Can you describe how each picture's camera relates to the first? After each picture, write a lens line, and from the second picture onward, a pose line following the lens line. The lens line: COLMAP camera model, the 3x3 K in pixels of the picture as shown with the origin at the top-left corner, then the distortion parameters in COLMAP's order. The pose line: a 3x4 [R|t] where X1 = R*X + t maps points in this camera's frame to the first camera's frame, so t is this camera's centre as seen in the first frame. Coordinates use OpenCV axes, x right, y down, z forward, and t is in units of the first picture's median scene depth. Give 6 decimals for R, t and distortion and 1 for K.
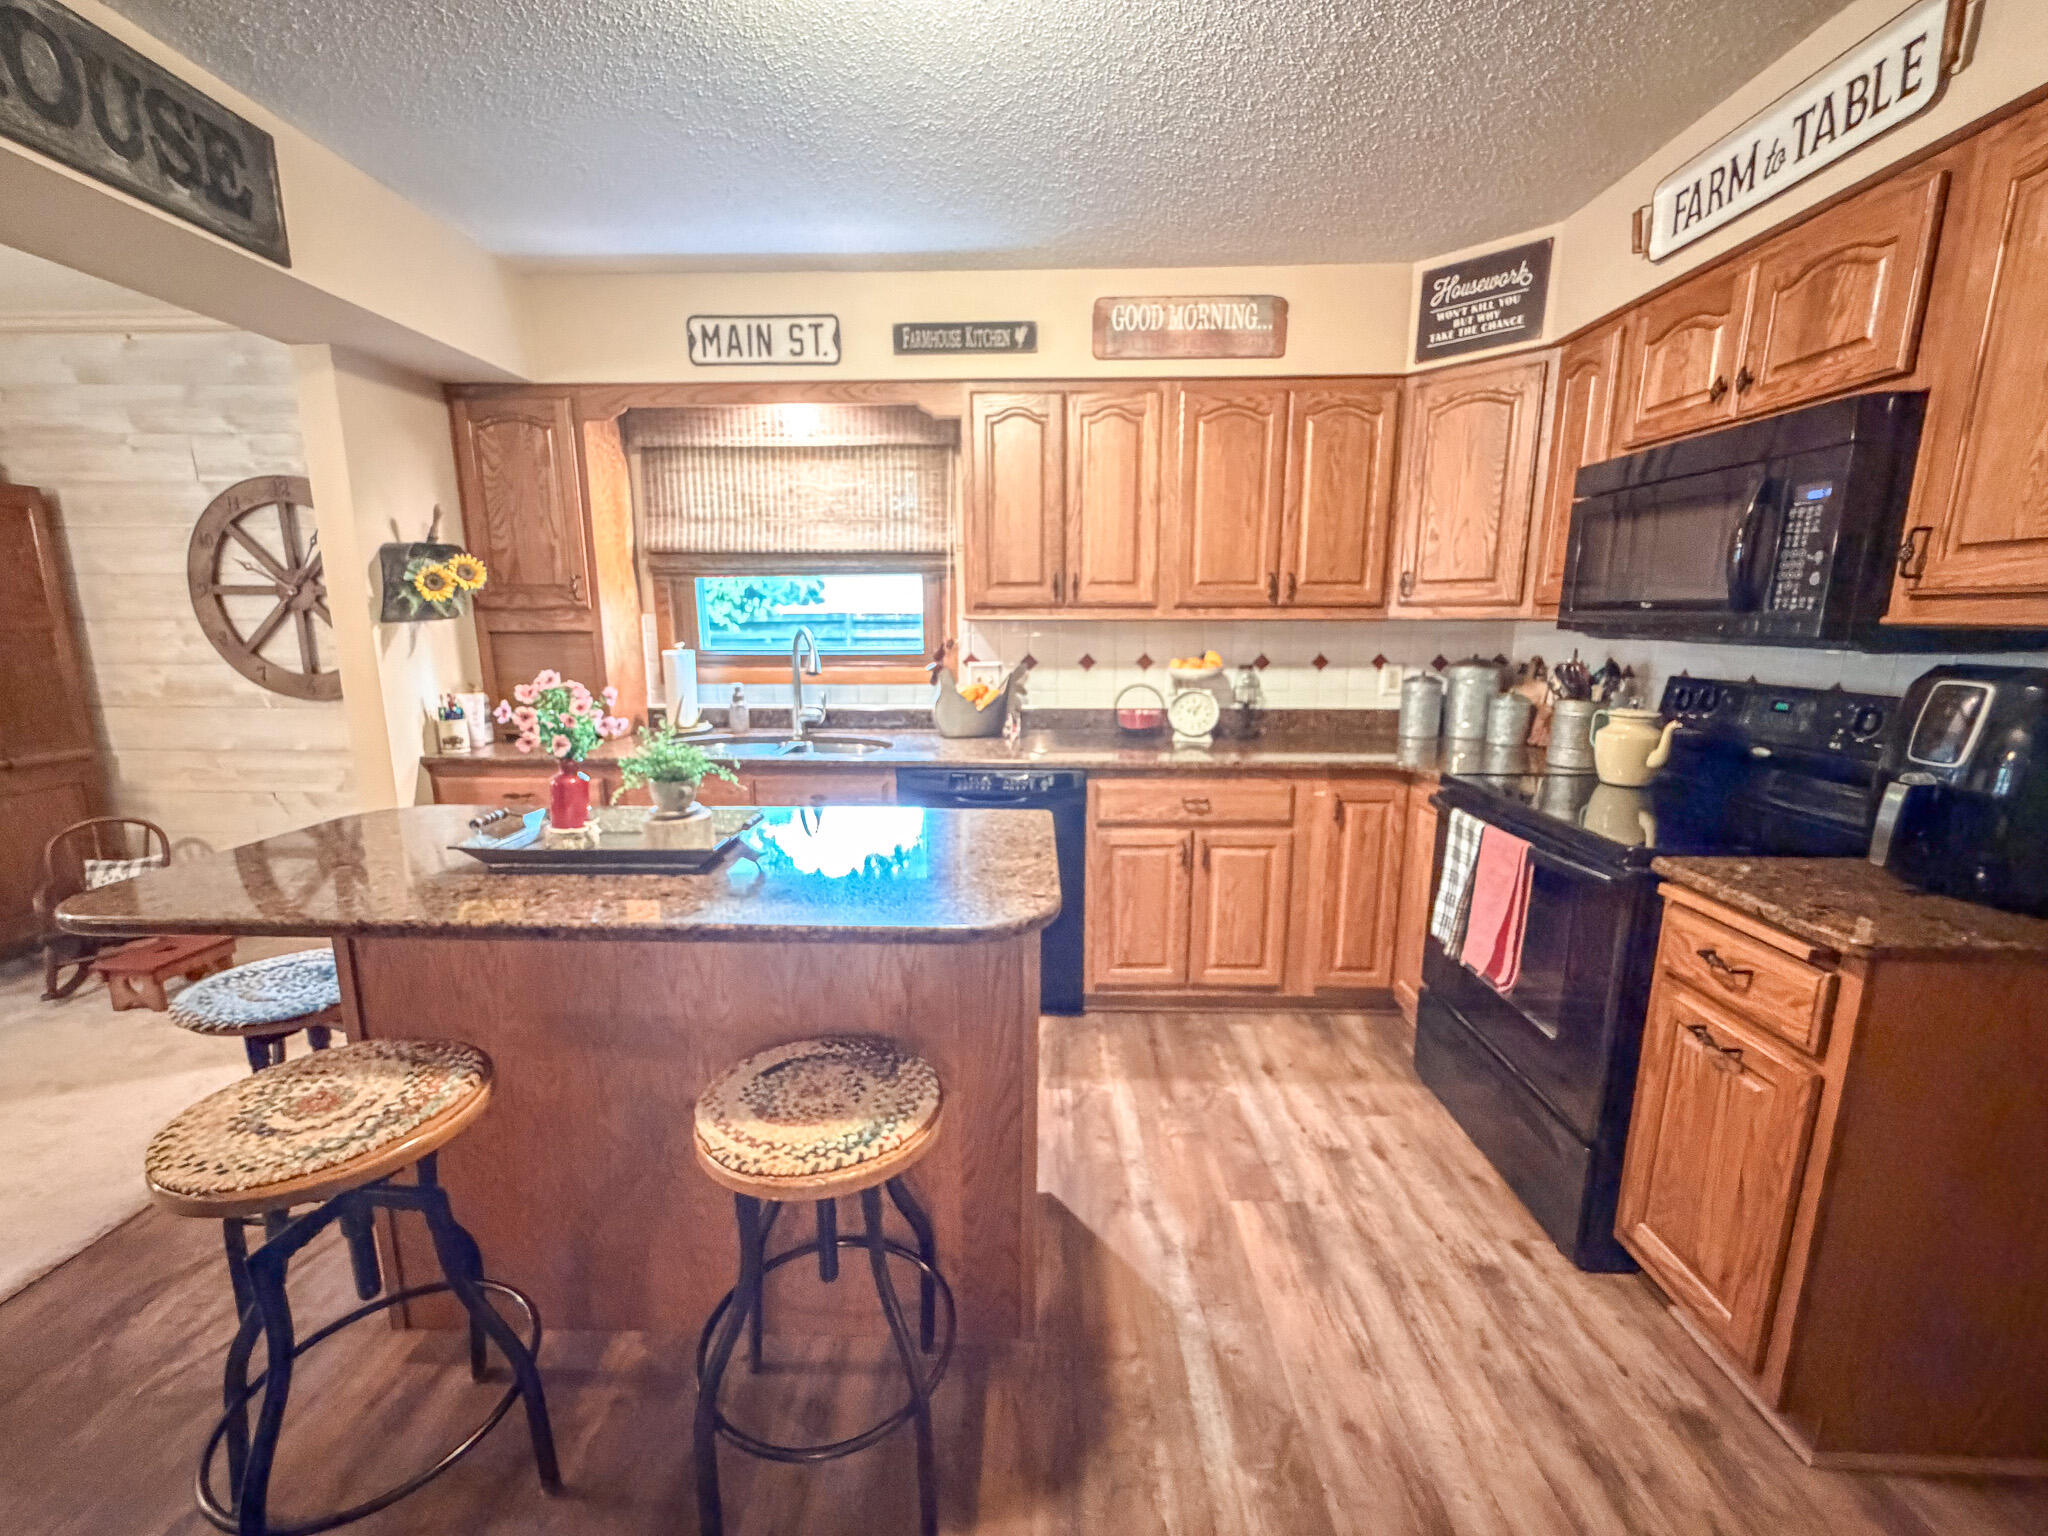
lens RADIAL K [[818.0, 0, 1017.7], [0, 818.0, 769.6], [0, 0, 1]] dist [0.000070, -0.000004]
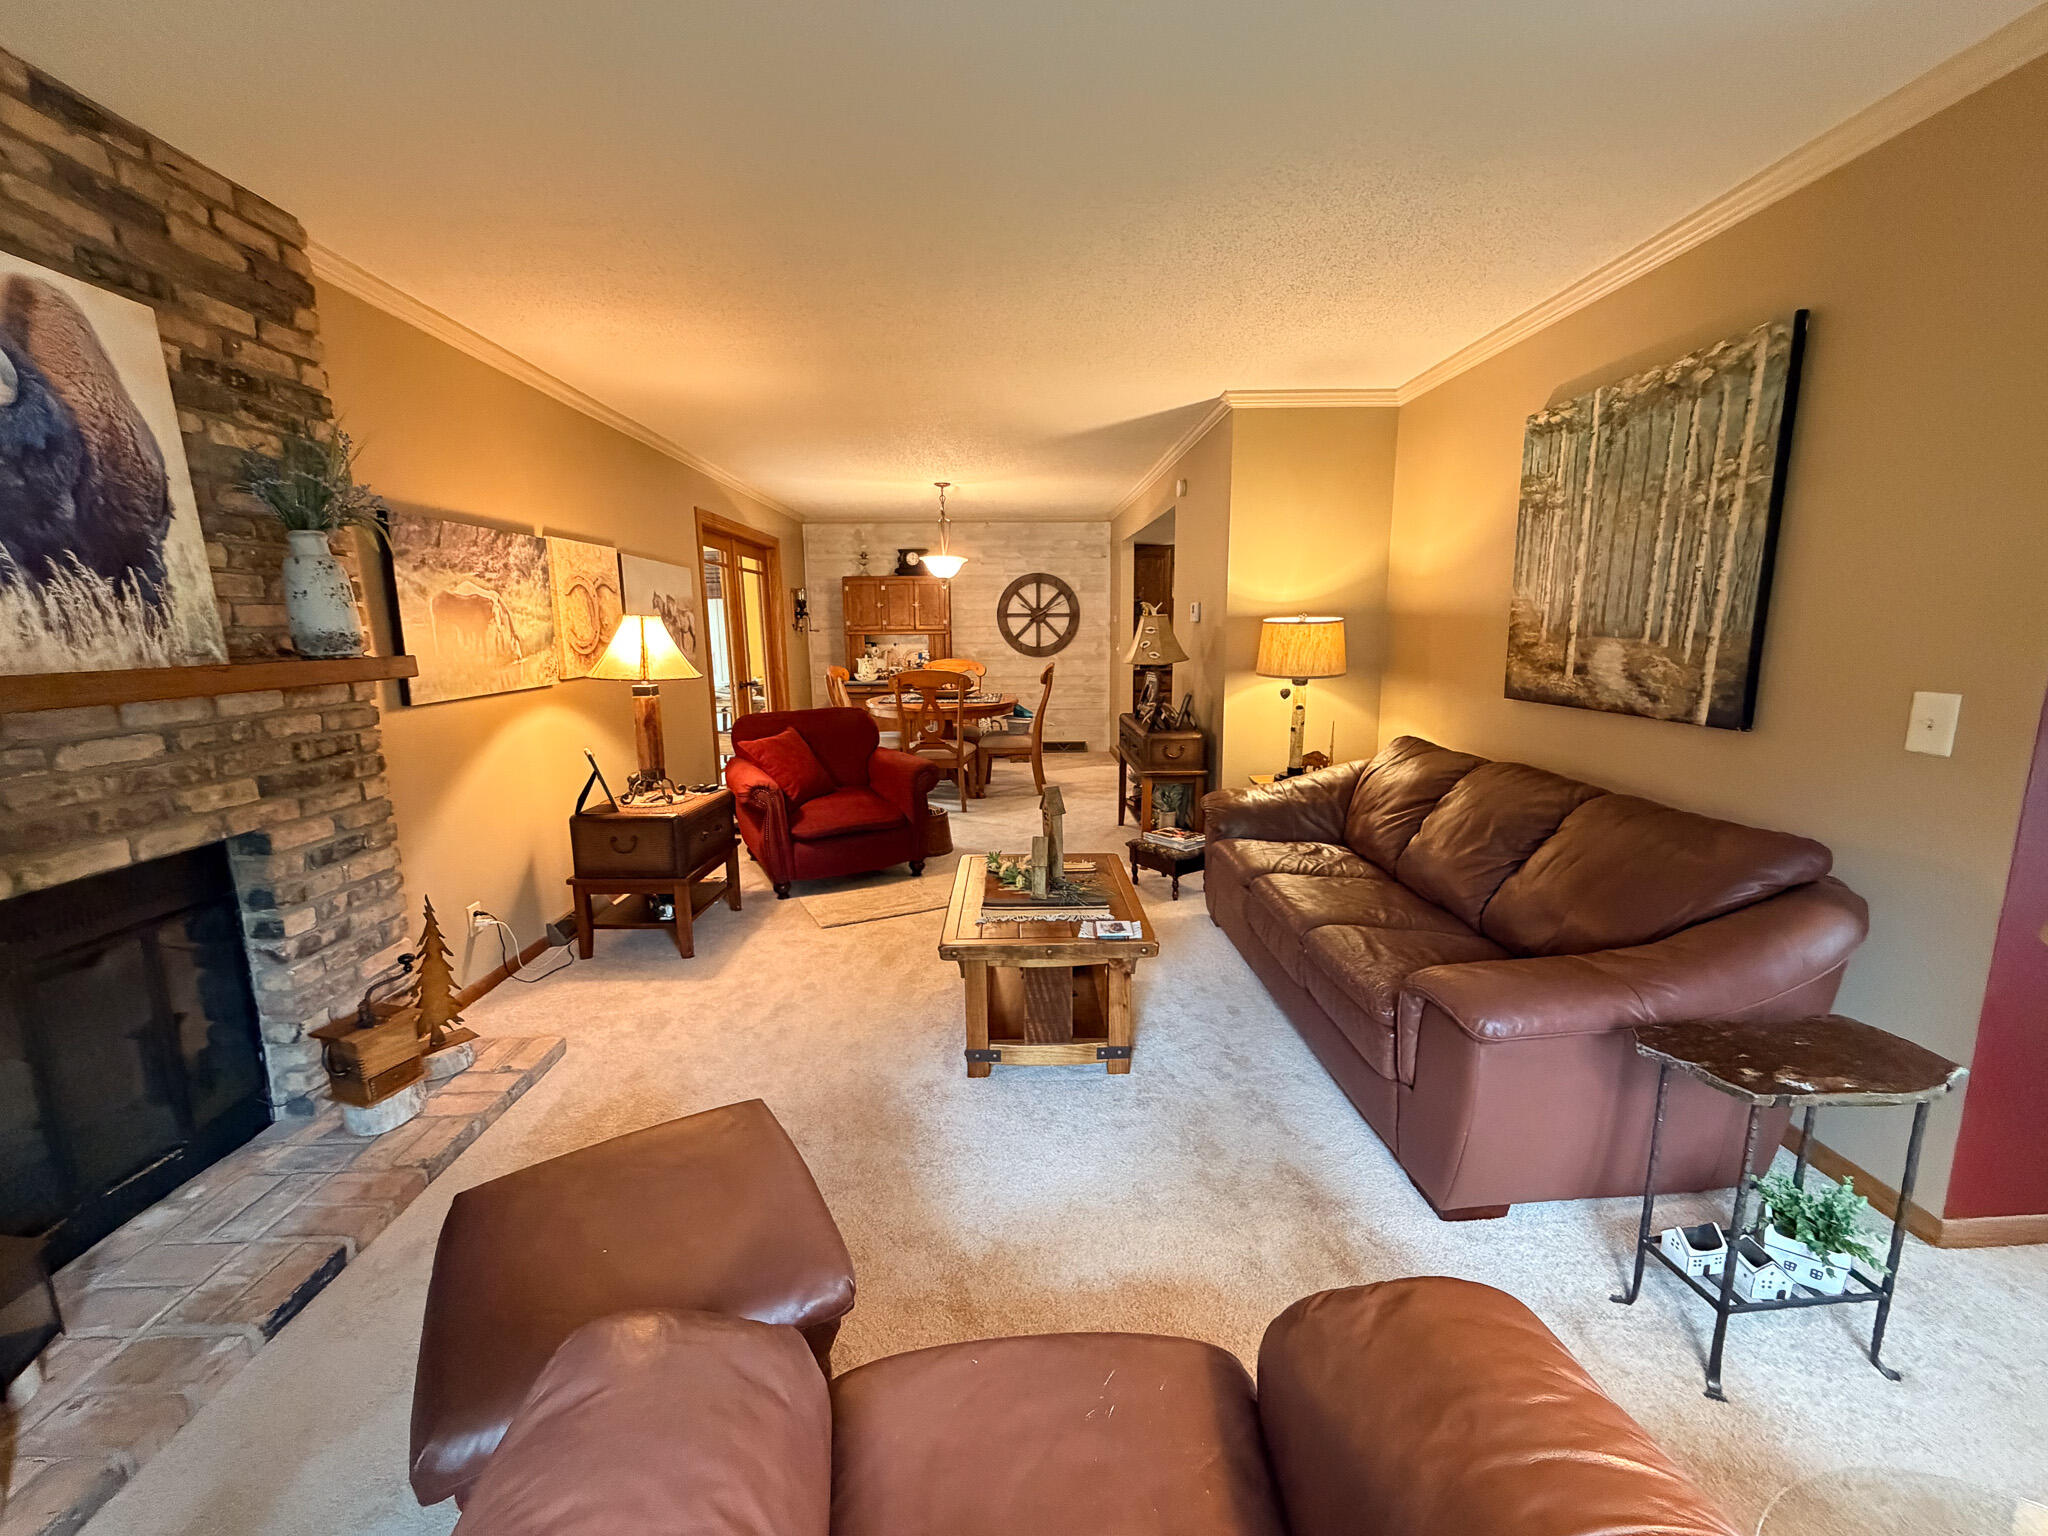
lens RADIAL K [[818.0, 0, 1024.2], [0, 818.0, 766.8], [0, 0, 1]] dist [0.000070, -0.000004]
pose [[0.998136, -0.023325, 0.056392, -1.286231], [0.024181, 0.999602, -0.014544, 0.372090], [-0.056030, 0.015880, 0.998303, -1.965347]]
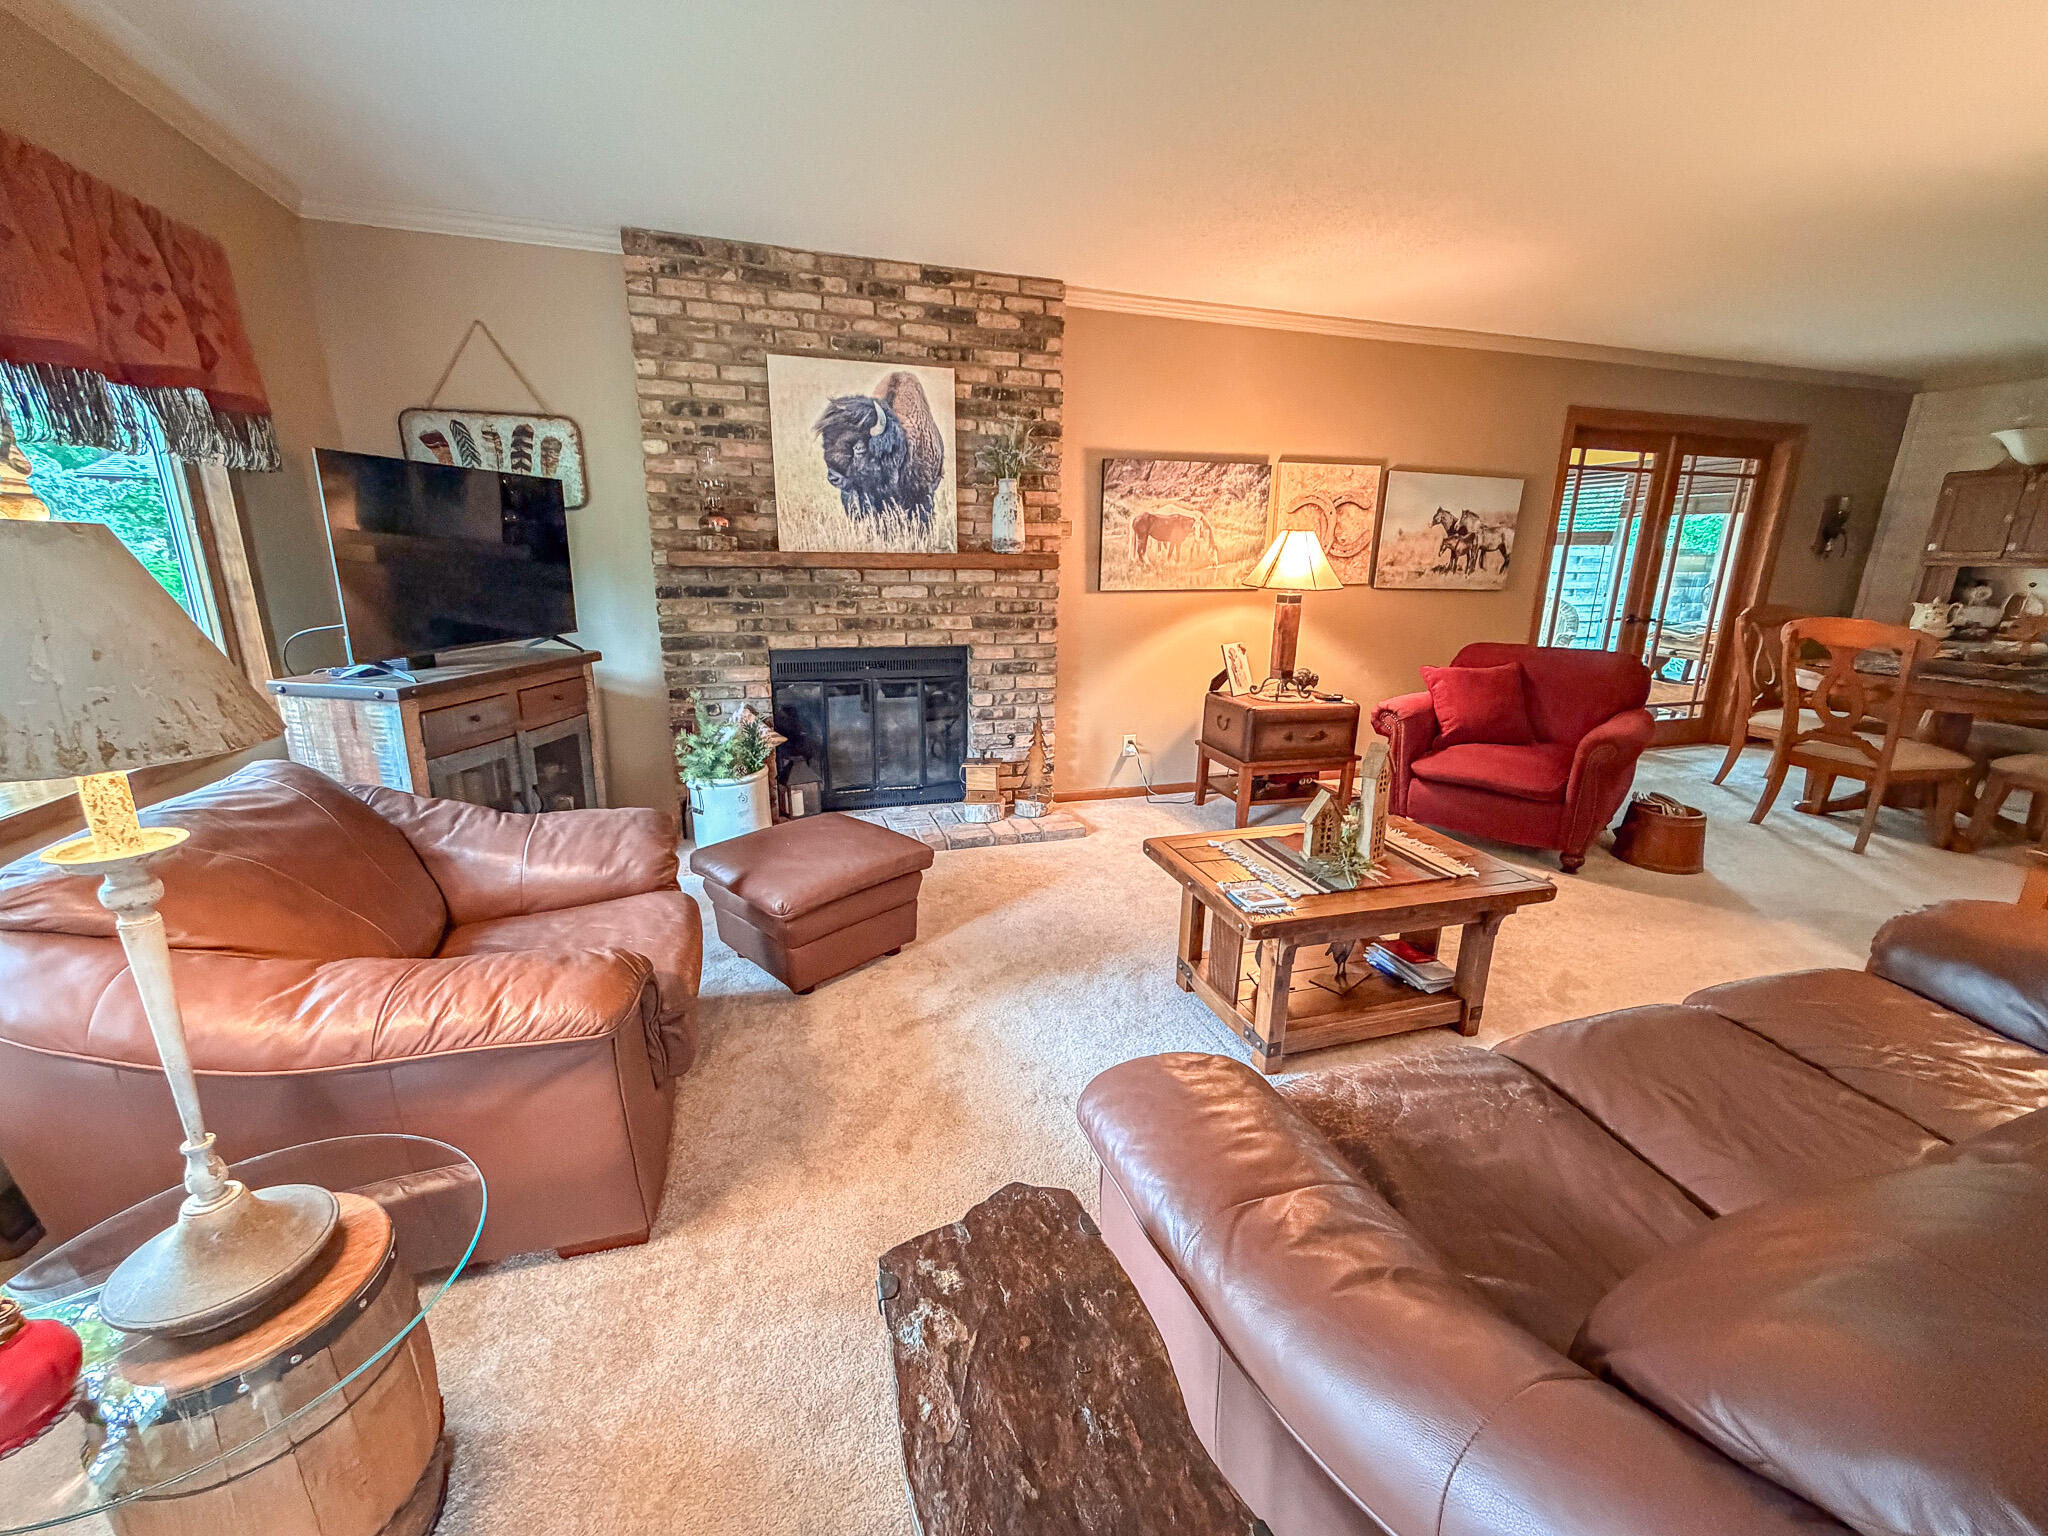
lens RADIAL K [[818.0, 0, 1015.8], [0, 818.0, 767.2], [0, 0, 1]] dist [0.000070, -0.000004]
pose [[0.327868, 0.247709, -0.911670, -0.560924], [-0.187150, 0.962918, 0.194328, 0.314747], [0.926001, 0.106905, 0.362069, -1.583246]]
